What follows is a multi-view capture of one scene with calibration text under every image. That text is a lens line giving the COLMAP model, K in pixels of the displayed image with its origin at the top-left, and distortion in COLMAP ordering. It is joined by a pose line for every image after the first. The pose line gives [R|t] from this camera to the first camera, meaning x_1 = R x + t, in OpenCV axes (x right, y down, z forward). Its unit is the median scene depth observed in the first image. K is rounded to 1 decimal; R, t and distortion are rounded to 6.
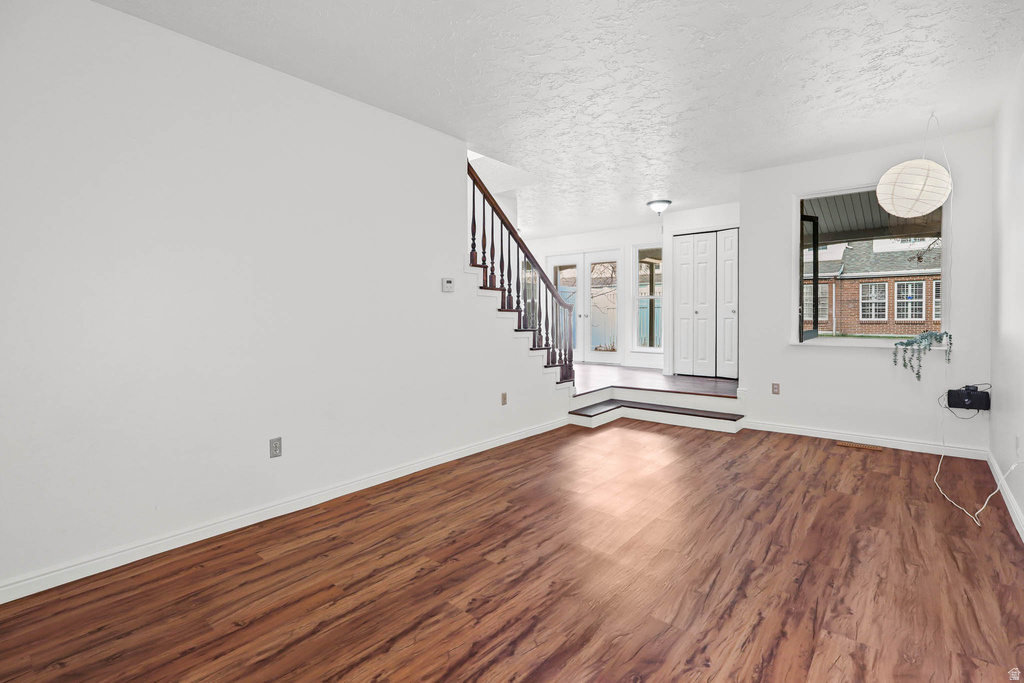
lens RADIAL K [[486.9, 0, 514.3], [0, 486.9, 320.4], [0, 0, 1]] dist [0.004288, 0.000089]
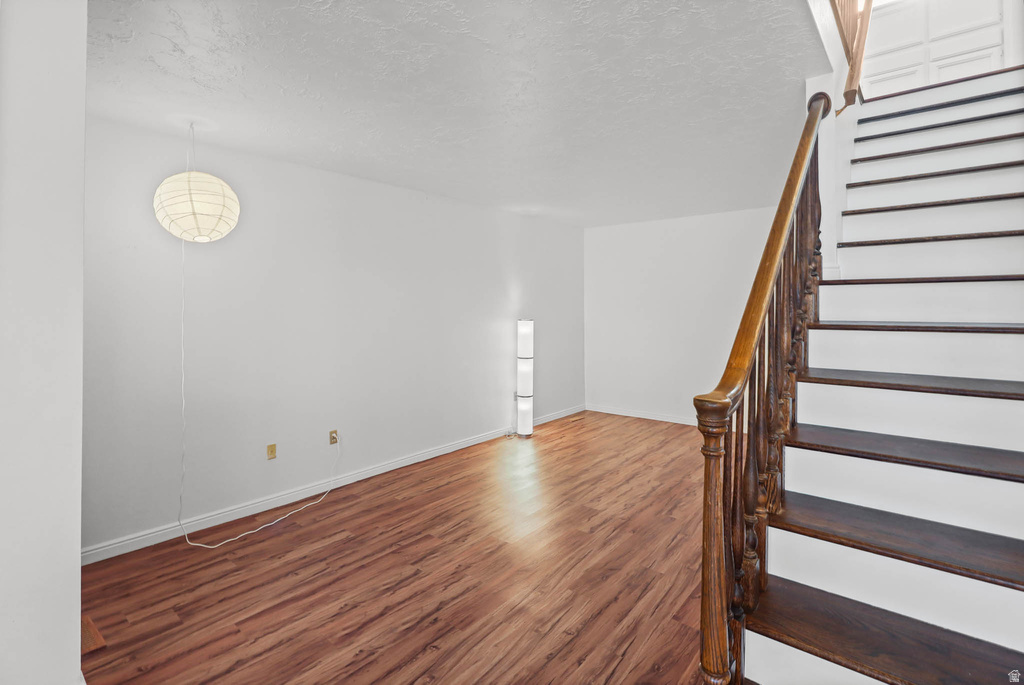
lens RADIAL K [[486.9, 0, 514.3], [0, 486.9, 321.4], [0, 0, 1]] dist [0.004288, 0.000089]
pose [[-0.999961, 0.008172, 0.003333, 0.429008], [0.008294, 0.999226, 0.038449, -0.151668], [-0.003017, 0.038475, -0.999255, 2.597765]]
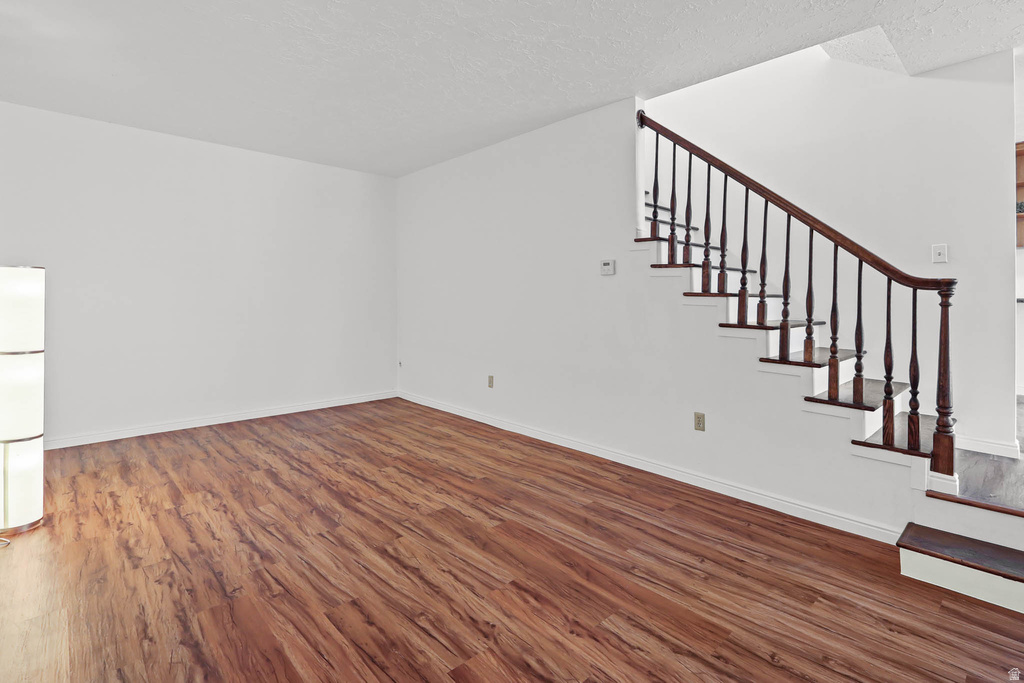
lens RADIAL K [[486.9, 0, 514.3], [0, 486.9, 320.4], [0, 0, 1]] dist [0.004288, 0.000089]
pose [[-0.129051, 0.045573, -0.990590, 1.262859], [-0.015697, 0.998724, 0.047993, -0.027736], [0.991514, 0.021743, -0.128171, 1.479592]]
